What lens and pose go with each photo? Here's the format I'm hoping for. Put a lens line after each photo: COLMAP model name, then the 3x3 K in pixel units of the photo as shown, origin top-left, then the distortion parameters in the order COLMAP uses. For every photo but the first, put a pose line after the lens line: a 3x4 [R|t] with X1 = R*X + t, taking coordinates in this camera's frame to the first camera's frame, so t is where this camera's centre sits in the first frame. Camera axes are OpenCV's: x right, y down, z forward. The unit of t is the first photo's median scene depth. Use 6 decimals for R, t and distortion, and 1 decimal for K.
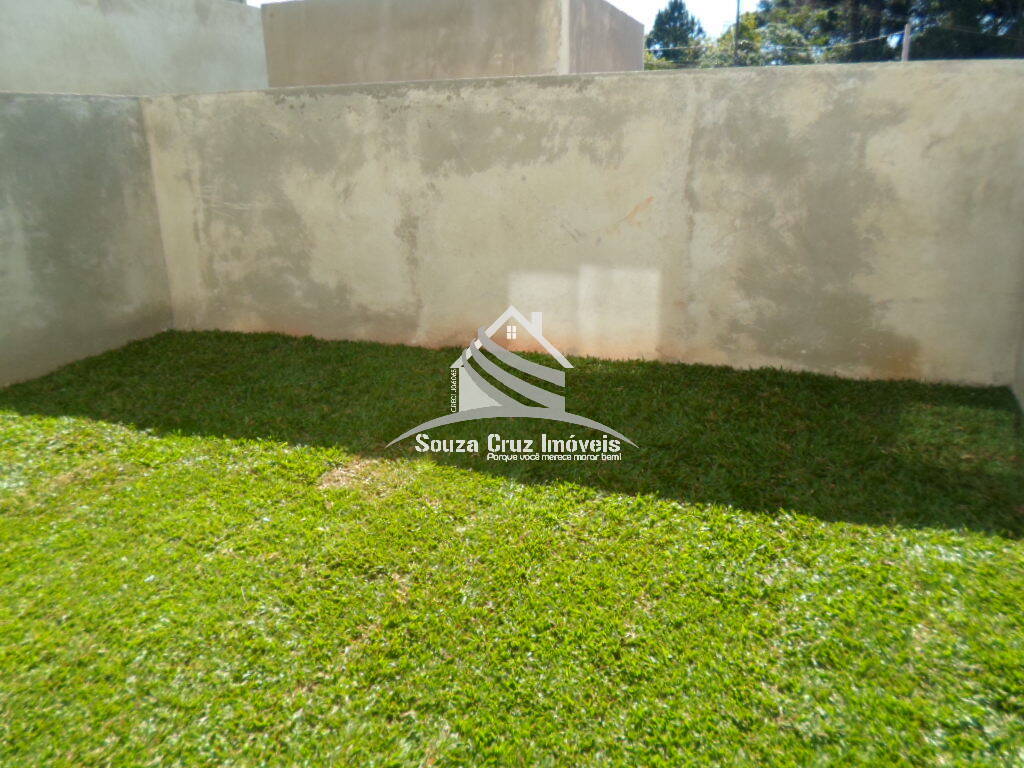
lens RADIAL K [[789.9, 0, 510.4], [0, 789.9, 376.3], [0, 0, 1]] dist [-0.012271, -0.009954]
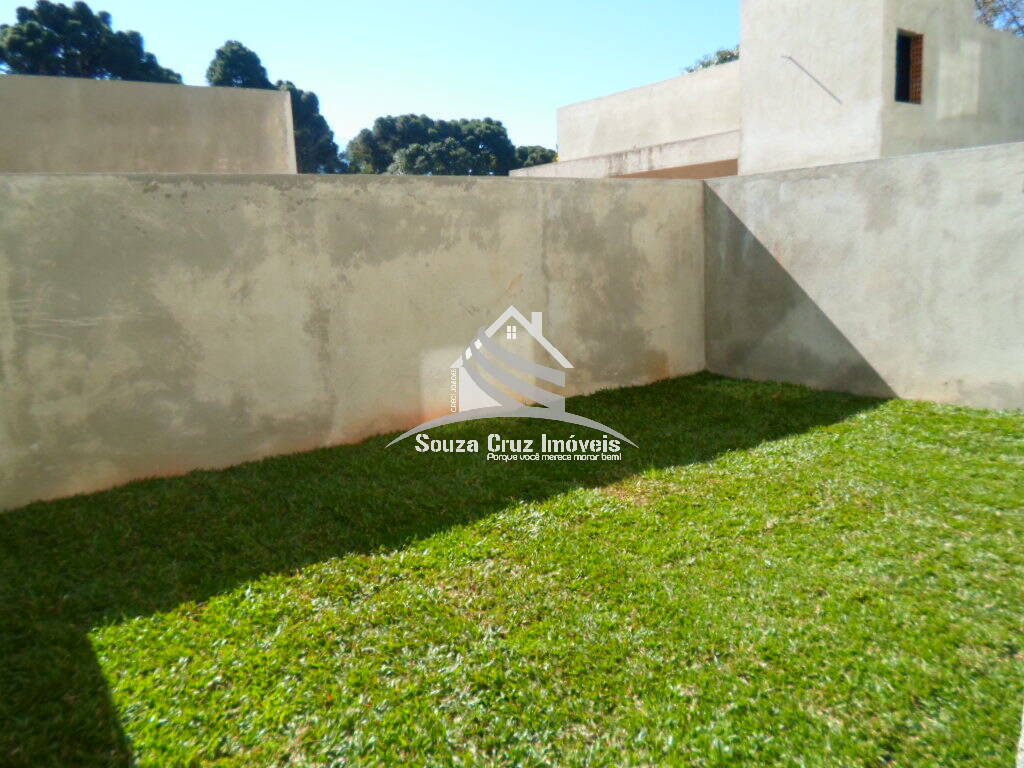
lens RADIAL K [[789.9, 0, 520.5], [0, 789.9, 379.9], [0, 0, 1]] dist [-0.012271, -0.009954]
pose [[0.570956, -0.145721, 0.807945, -0.850182], [0.278019, 0.960294, -0.023271, -0.034346], [-0.772473, 0.237911, 0.588799, 0.294148]]
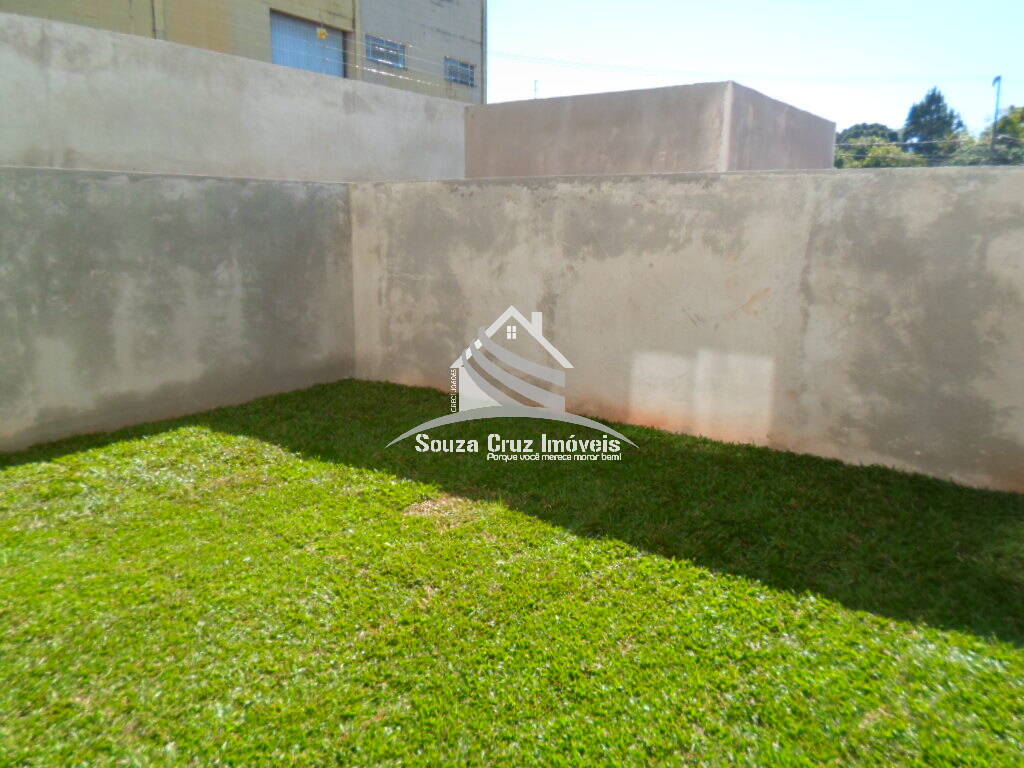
lens RADIAL K [[789.9, 0, 510.2], [0, 789.9, 376.7], [0, 0, 1]] dist [-0.012271, -0.009954]
pose [[0.957282, 0.085881, -0.276109, 0.147491], [-0.113681, 0.989764, -0.086281, 0.016283], [0.265873, 0.113984, 0.957246, -0.069346]]
